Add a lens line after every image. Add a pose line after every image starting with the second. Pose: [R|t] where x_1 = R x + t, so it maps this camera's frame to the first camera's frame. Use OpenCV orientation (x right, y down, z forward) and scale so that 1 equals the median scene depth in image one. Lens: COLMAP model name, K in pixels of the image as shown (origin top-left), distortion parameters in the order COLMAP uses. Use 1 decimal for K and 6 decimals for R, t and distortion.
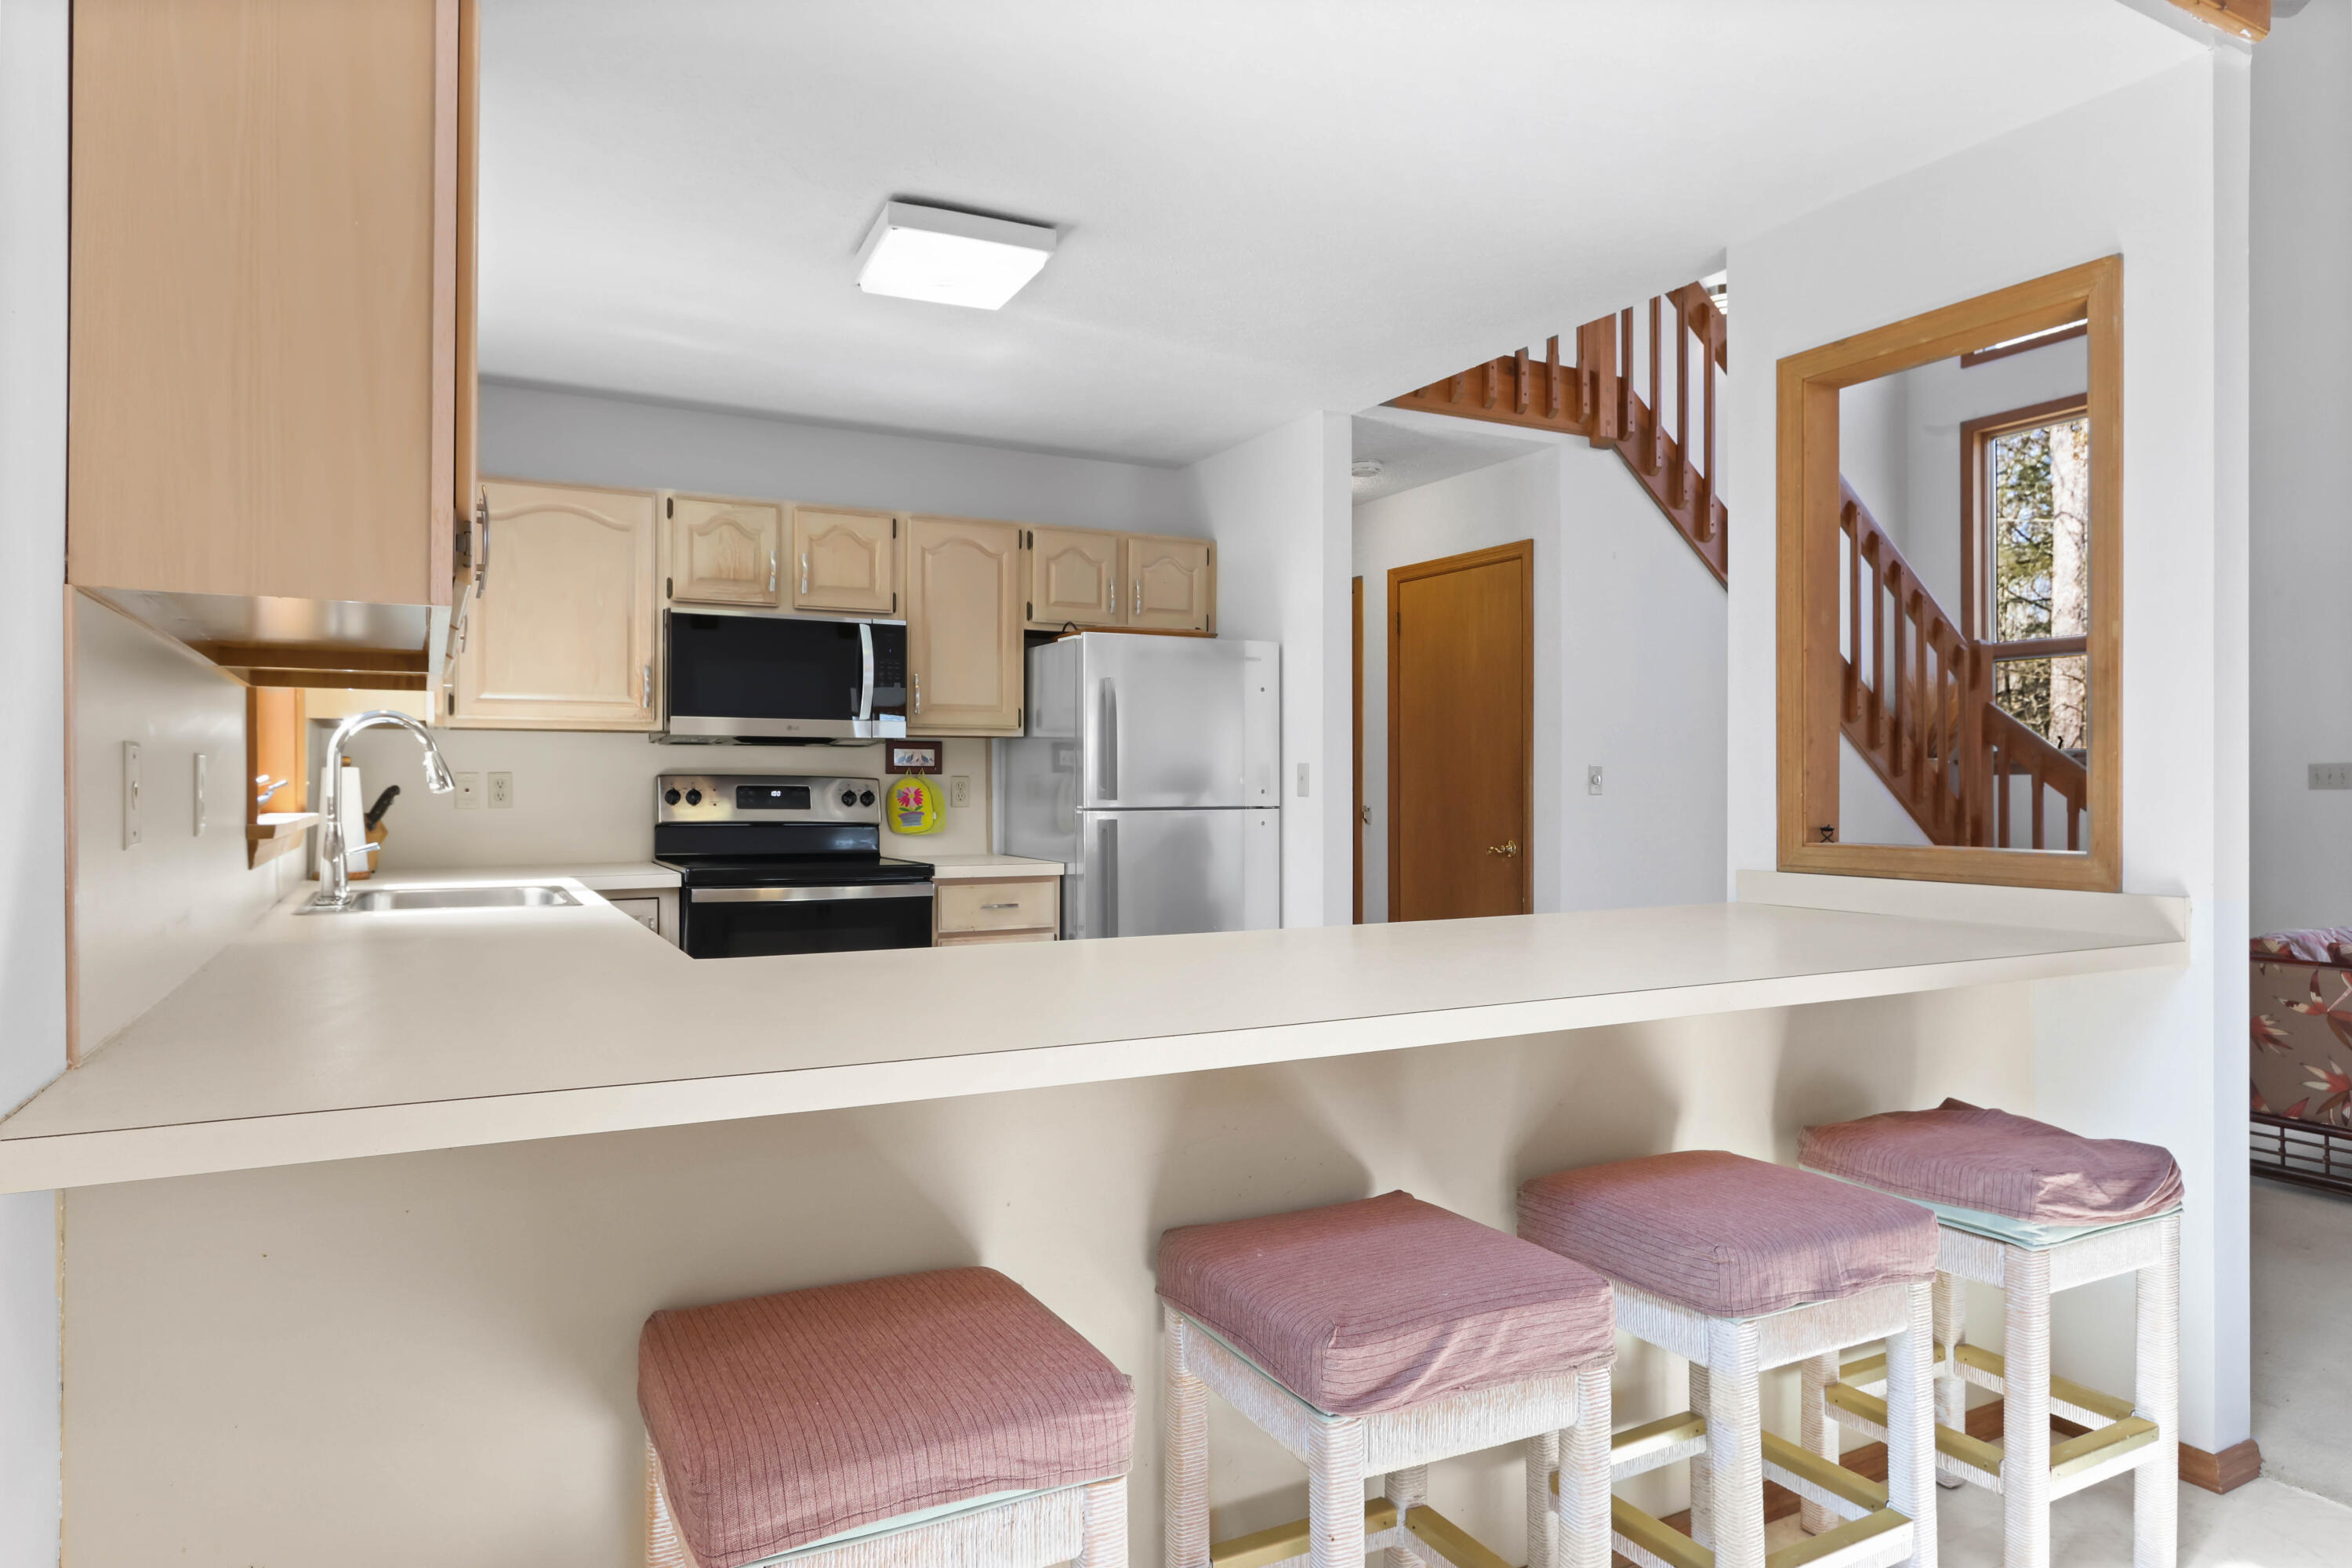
lens RADIAL K [[1388.1, 0, 1176.0], [0, 1388.1, 784.0], [0, 0, 1]] dist [-0.000031, 0.000873]
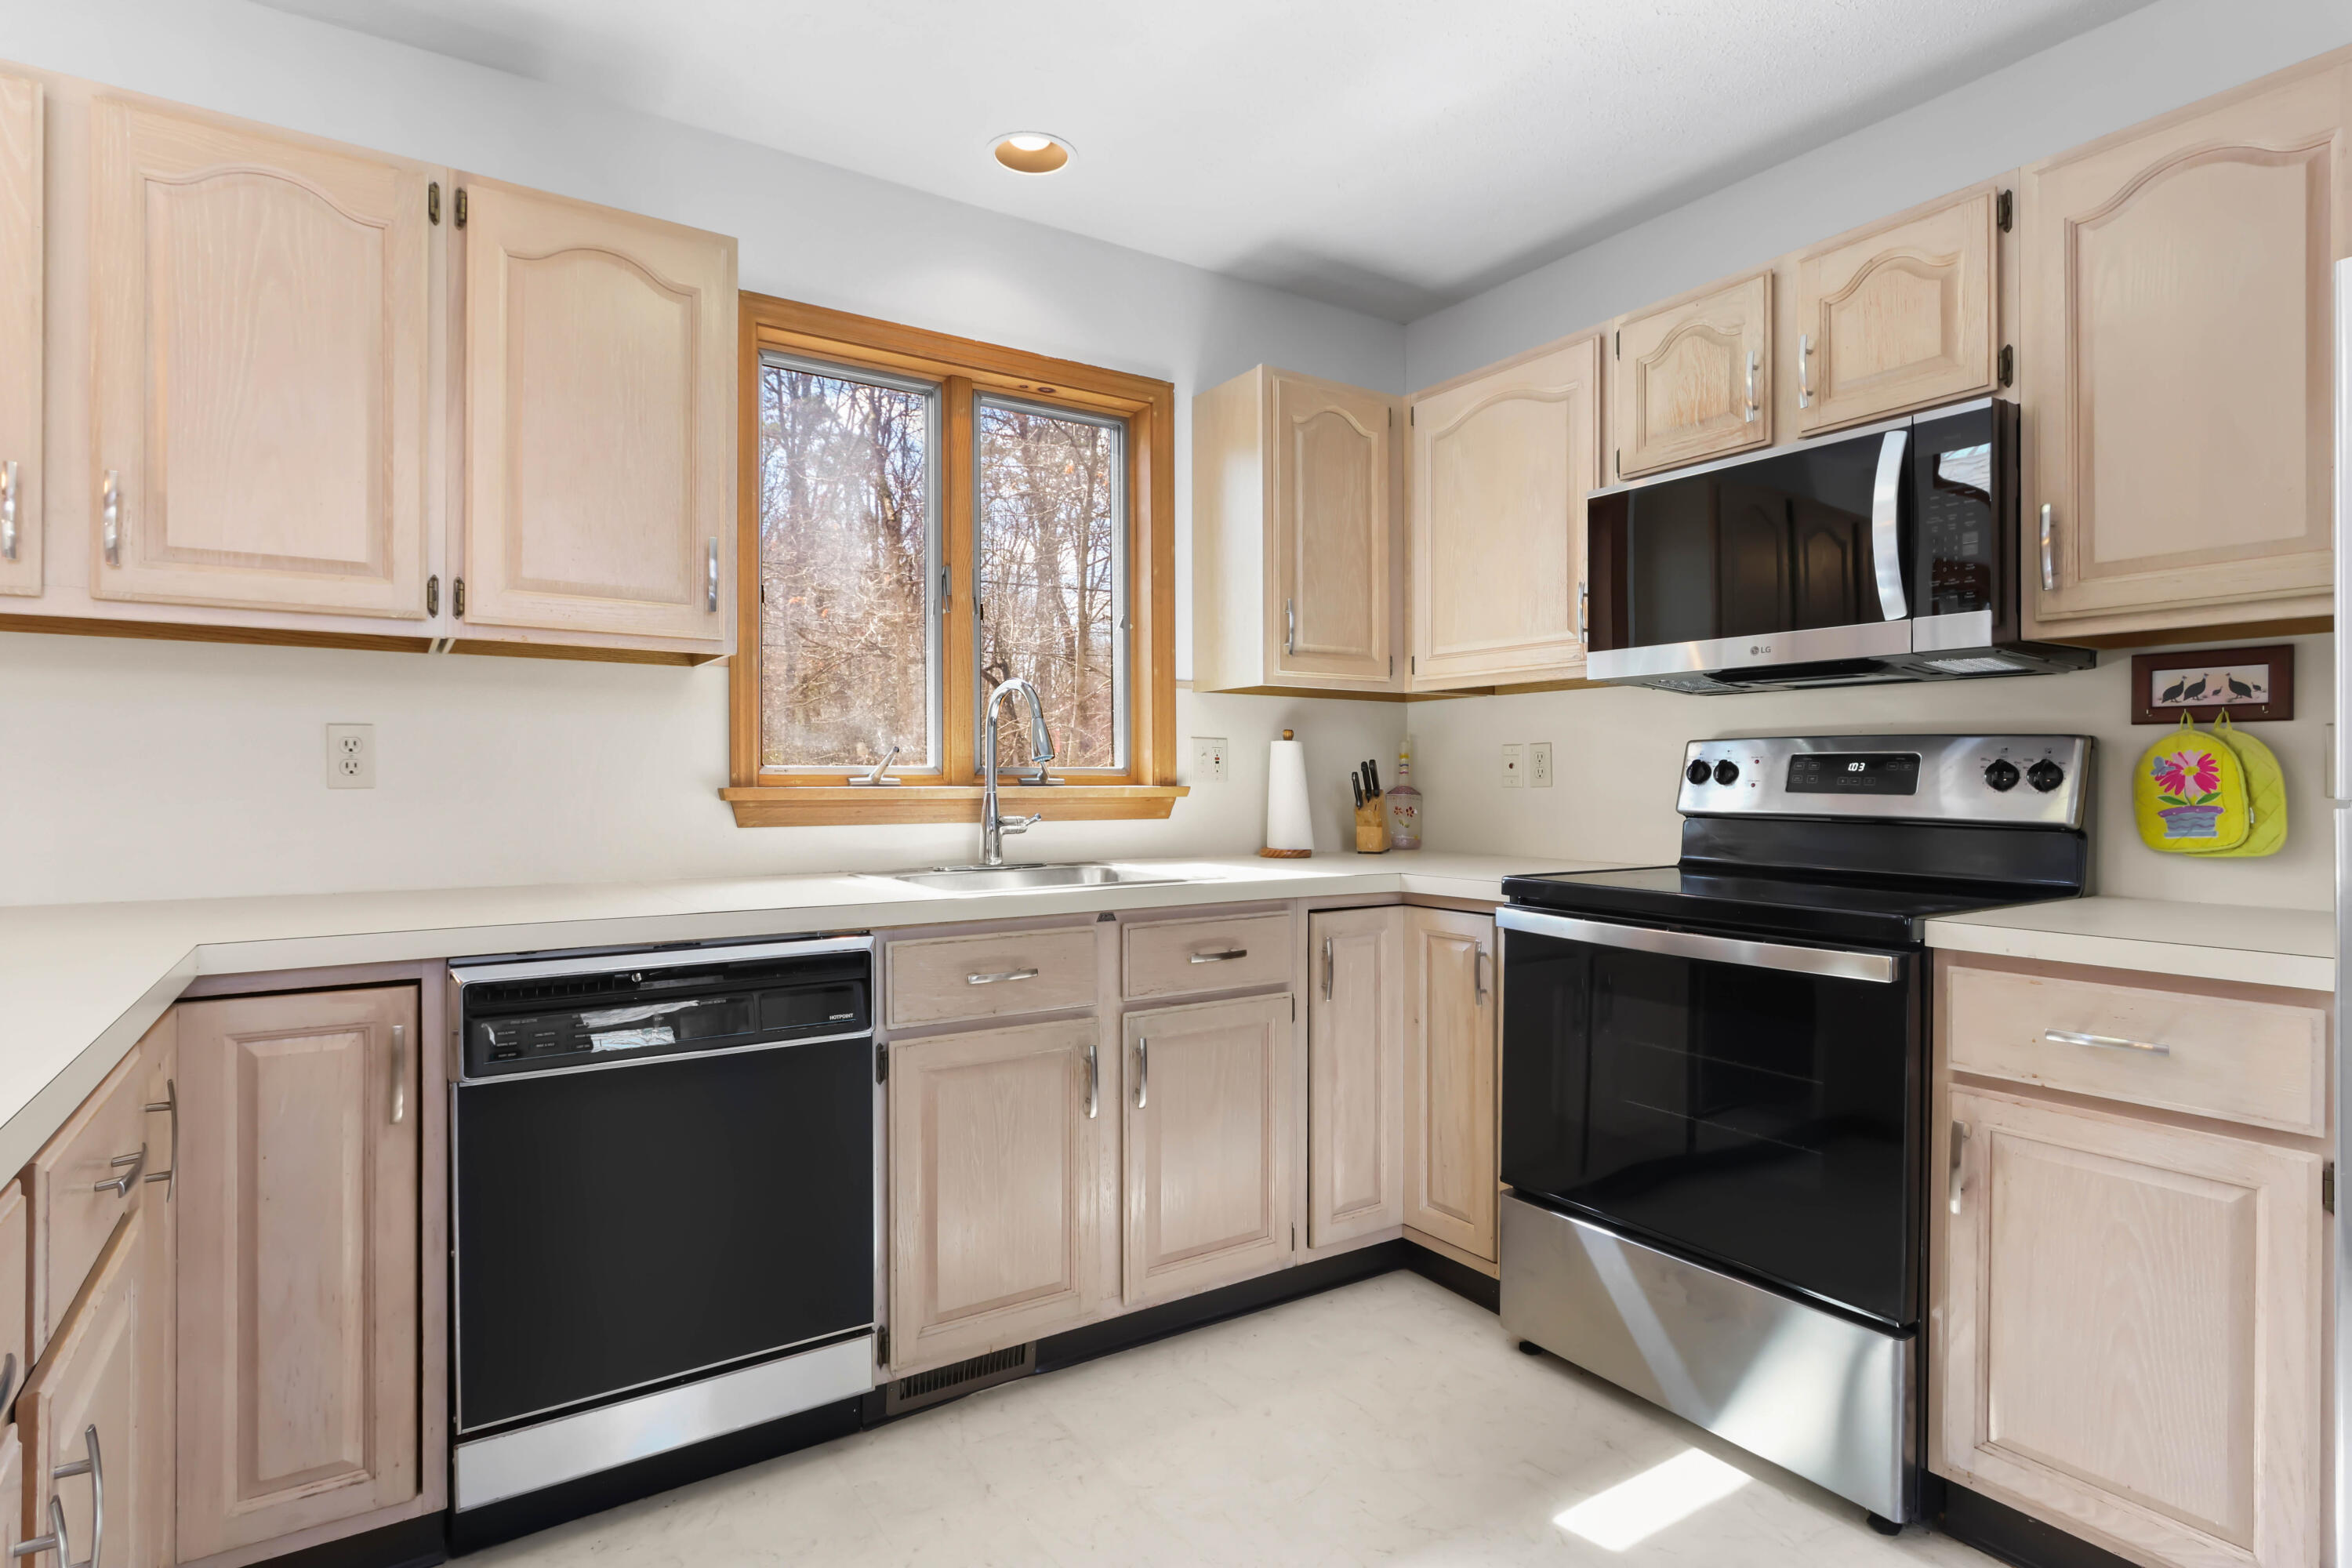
lens RADIAL K [[1199.4, 0, 1174.5], [0, 1199.4, 781.5], [0, 0, 1]] dist [0.000670, -0.000172]
pose [[0.085849, 0.002207, -0.996306, 0.184676], [0.000184, 0.999997, 0.002231, 0.011833], [0.996308, -0.000374, 0.085848, 0.681118]]
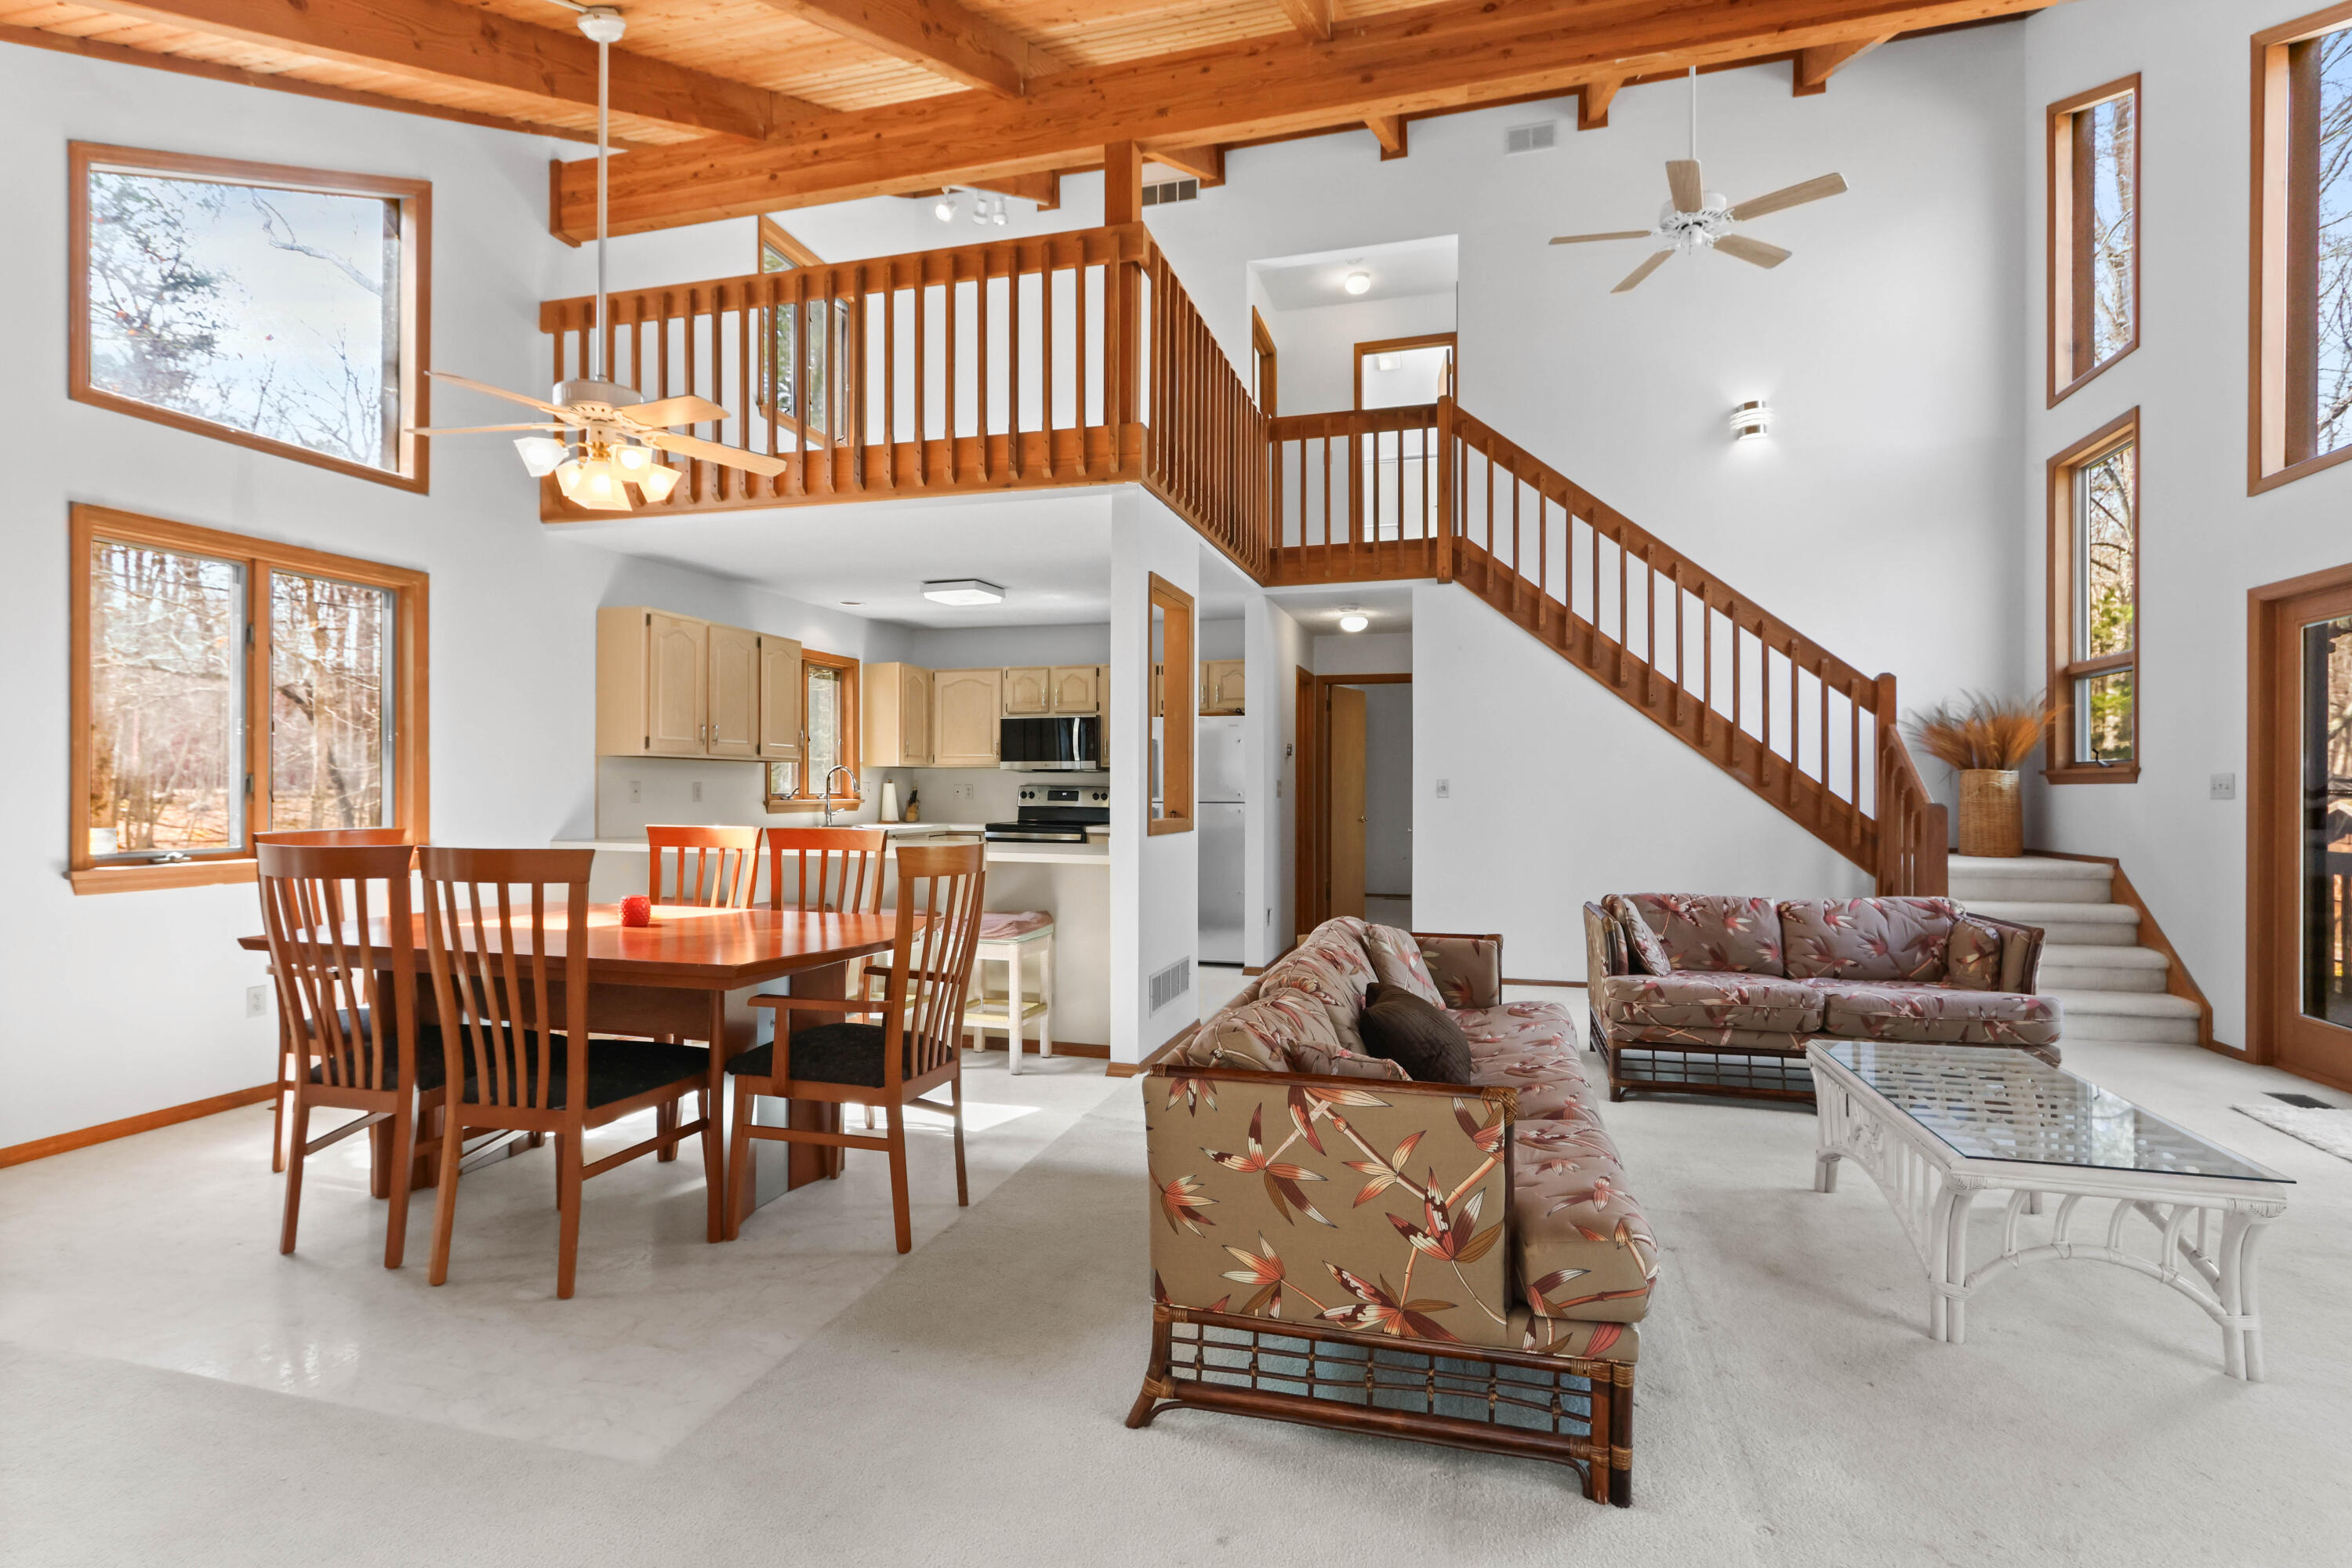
lens RADIAL K [[1128.3, 0, 1167.7], [0, 1128.3, 784.0], [0, 0, 1]] dist [0.003798, 0.000783]
pose [[0.715379, -0.000236, -0.698737, 1.110973], [-0.002572, 0.999992, -0.002971, -0.004067], [0.698732, 0.003922, 0.715373, -0.186064]]
